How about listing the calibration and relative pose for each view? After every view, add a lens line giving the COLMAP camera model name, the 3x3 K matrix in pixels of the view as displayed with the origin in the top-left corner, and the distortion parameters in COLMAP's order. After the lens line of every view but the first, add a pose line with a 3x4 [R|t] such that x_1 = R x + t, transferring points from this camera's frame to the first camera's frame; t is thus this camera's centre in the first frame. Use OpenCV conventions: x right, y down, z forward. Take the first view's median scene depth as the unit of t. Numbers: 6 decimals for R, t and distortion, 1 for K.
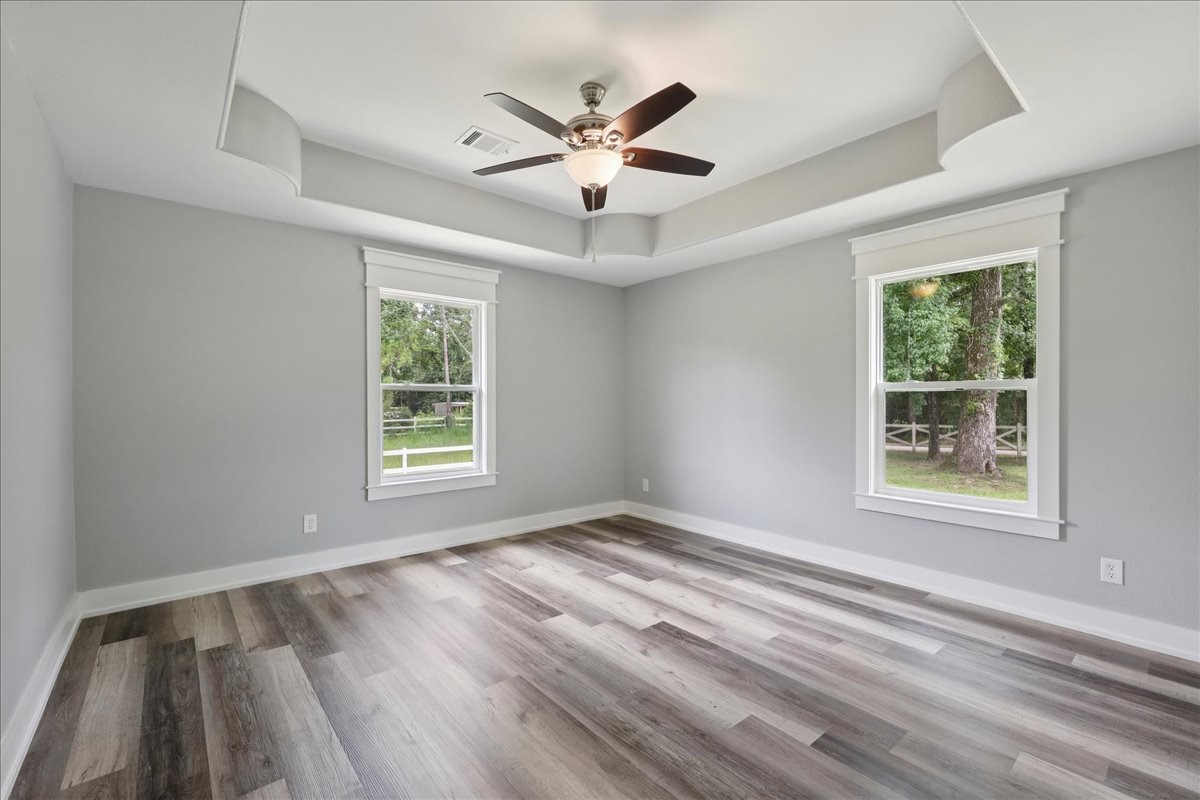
lens RADIAL K [[499.3, 0, 579.1], [0, 499.3, 406.2], [0, 0, 1]] dist [-0.003022, 0.000213]
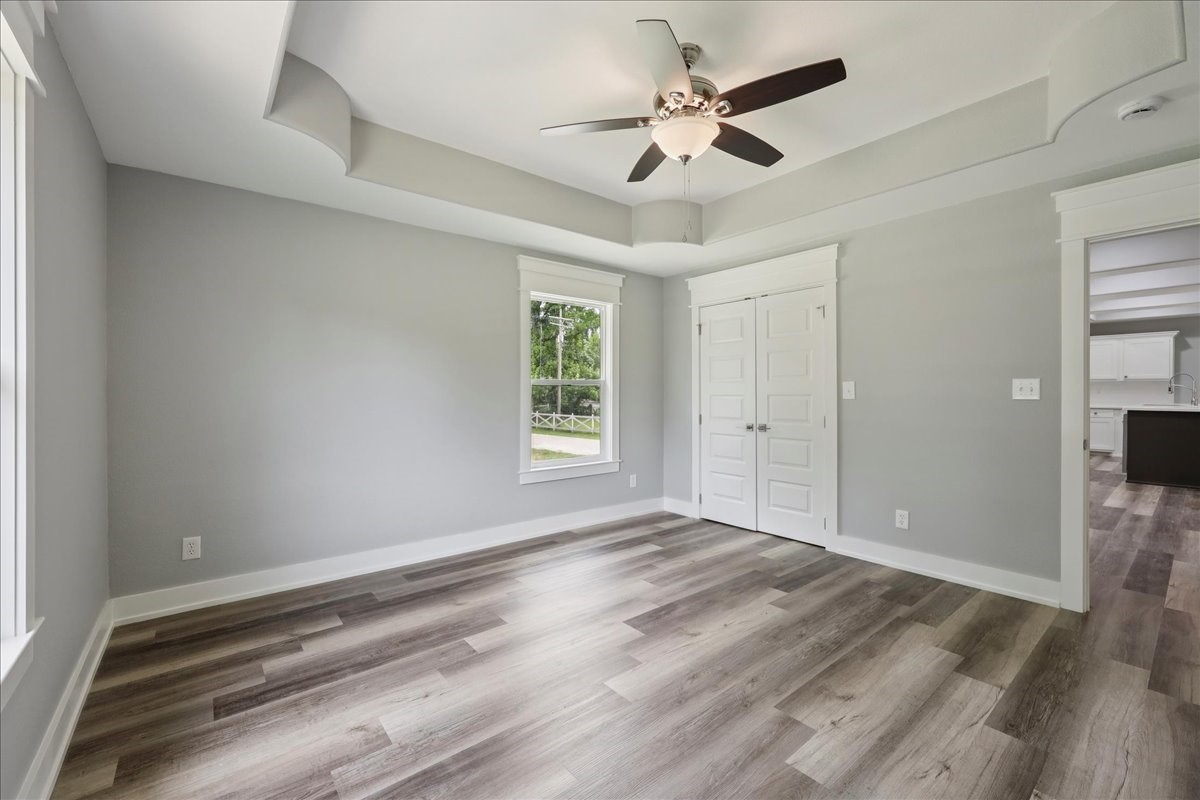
lens RADIAL K [[491.0, 0, 612.4], [0, 491.0, 395.0], [0, 0, 1]] dist [-0.001173, 0.000314]
pose [[-0.004178, -0.005224, 0.999978, -0.599115], [0.014650, 0.999879, 0.005285, -0.008844], [-0.999884, 0.014672, -0.004101, 0.787096]]
